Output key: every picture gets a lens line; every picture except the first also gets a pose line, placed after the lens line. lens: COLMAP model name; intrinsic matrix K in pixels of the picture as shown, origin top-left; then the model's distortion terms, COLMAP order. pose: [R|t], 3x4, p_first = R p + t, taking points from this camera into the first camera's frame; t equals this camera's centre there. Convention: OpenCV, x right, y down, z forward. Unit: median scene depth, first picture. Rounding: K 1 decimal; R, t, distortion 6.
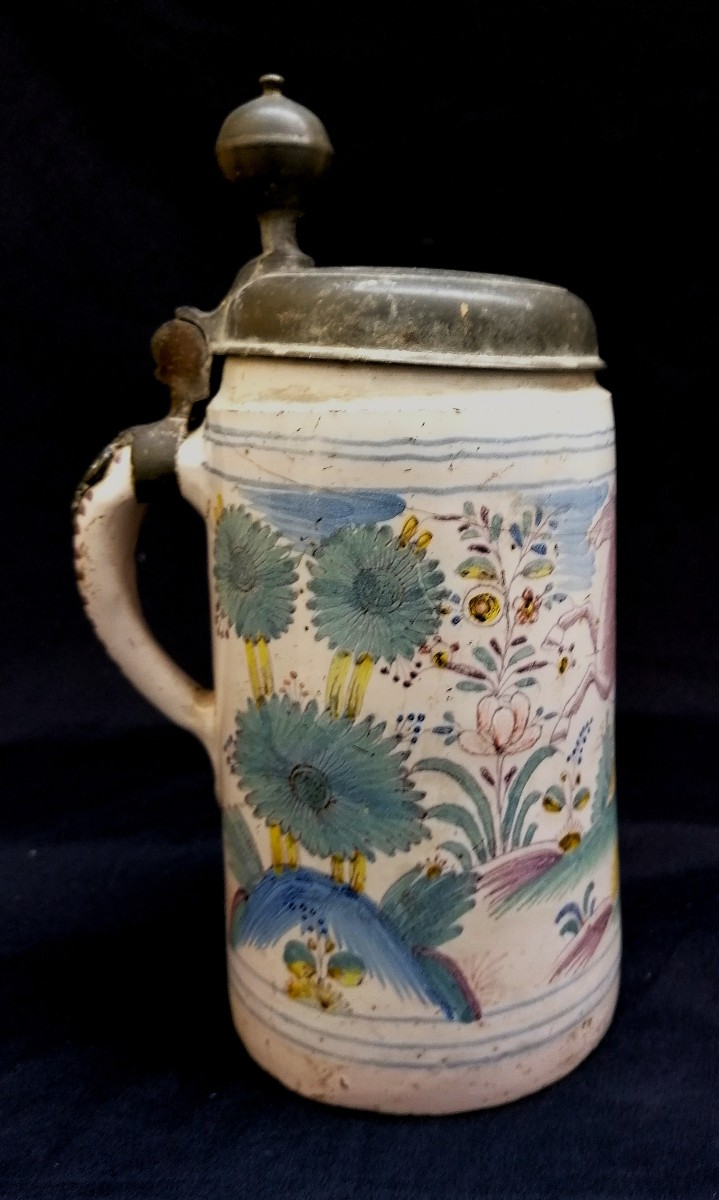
lens RADIAL K [[1055.1, 0, 360.0], [0, 1055.1, 523.1], [0, 0, 1]] dist [0.035068, -0.003940]
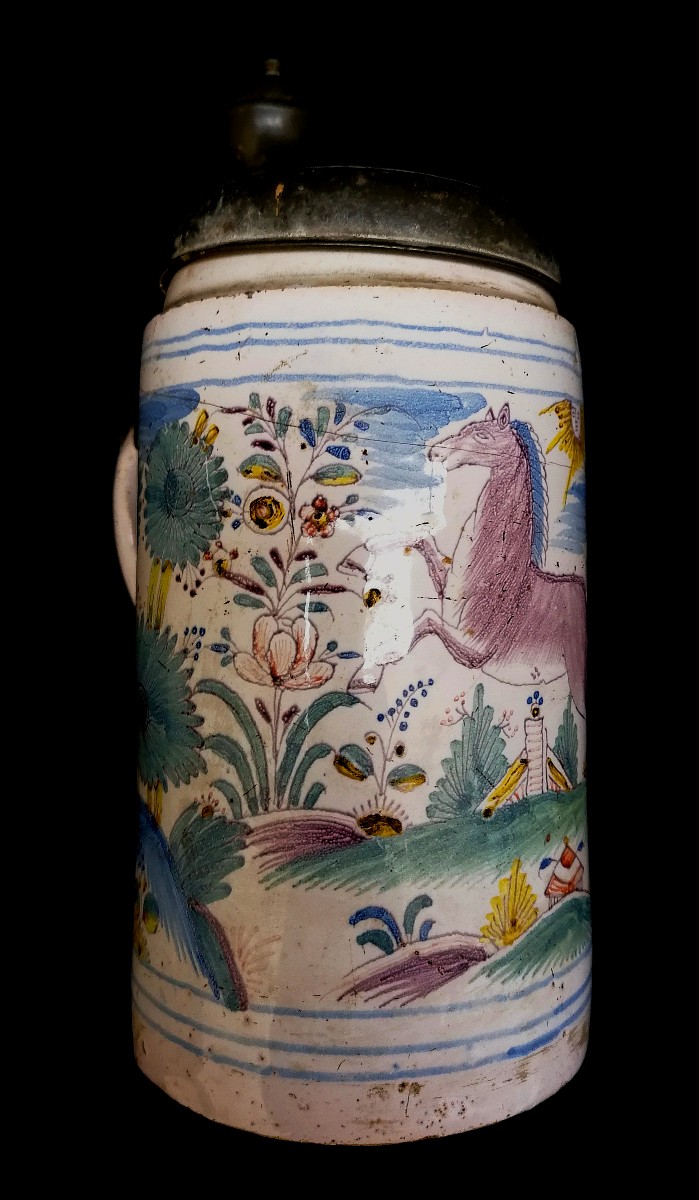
lens RADIAL K [[967.2, 0, 349.9], [0, 967.2, 568.9], [0, 0, 1]] dist [0.042487, -0.004182]
pose [[0.806057, 0.035908, -0.590748, 0.646129], [-0.124158, 0.986206, -0.109465, 0.204041], [0.578668, 0.161581, 0.799396, 0.389433]]
